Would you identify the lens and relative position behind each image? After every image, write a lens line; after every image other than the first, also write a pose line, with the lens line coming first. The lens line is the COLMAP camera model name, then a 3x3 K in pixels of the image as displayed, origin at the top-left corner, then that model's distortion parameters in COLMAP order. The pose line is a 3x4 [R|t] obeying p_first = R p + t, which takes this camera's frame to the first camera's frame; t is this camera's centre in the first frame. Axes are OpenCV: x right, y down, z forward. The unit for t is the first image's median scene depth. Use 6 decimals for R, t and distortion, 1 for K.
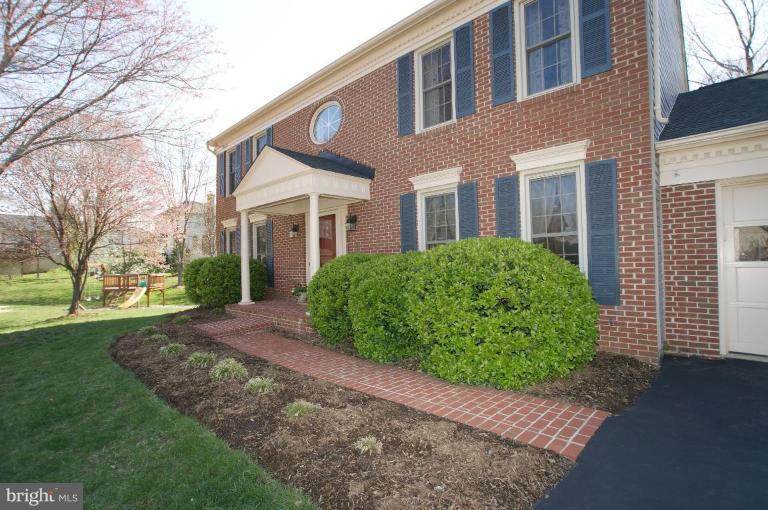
lens RADIAL K [[367.7, 0, 384.0], [0, 367.7, 255.0], [0, 0, 1]] dist [-0.000608, -0.000114]
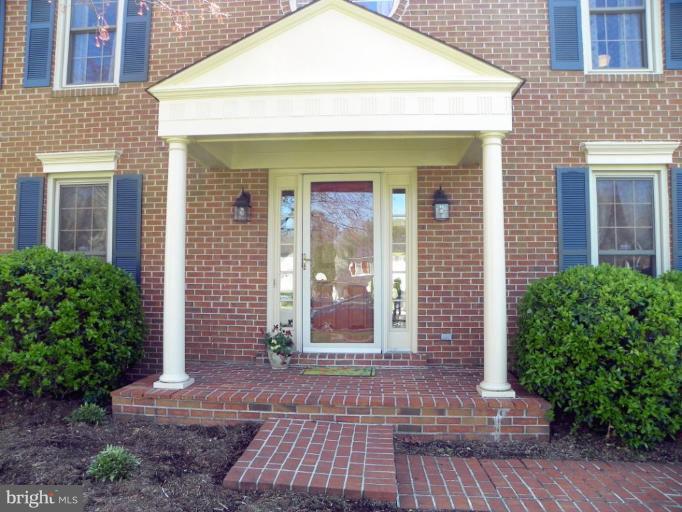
lens RADIAL K [[485.0, 0, 341.0], [0, 485.0, 256.0], [0, 0, 1]] dist [-0.000567, -0.000634]
pose [[0.767353, 0.059646, 0.638445, -0.688182], [-0.035712, 0.998094, -0.050323, 0.026734], [-0.640230, 0.015815, 0.768021, 0.616982]]
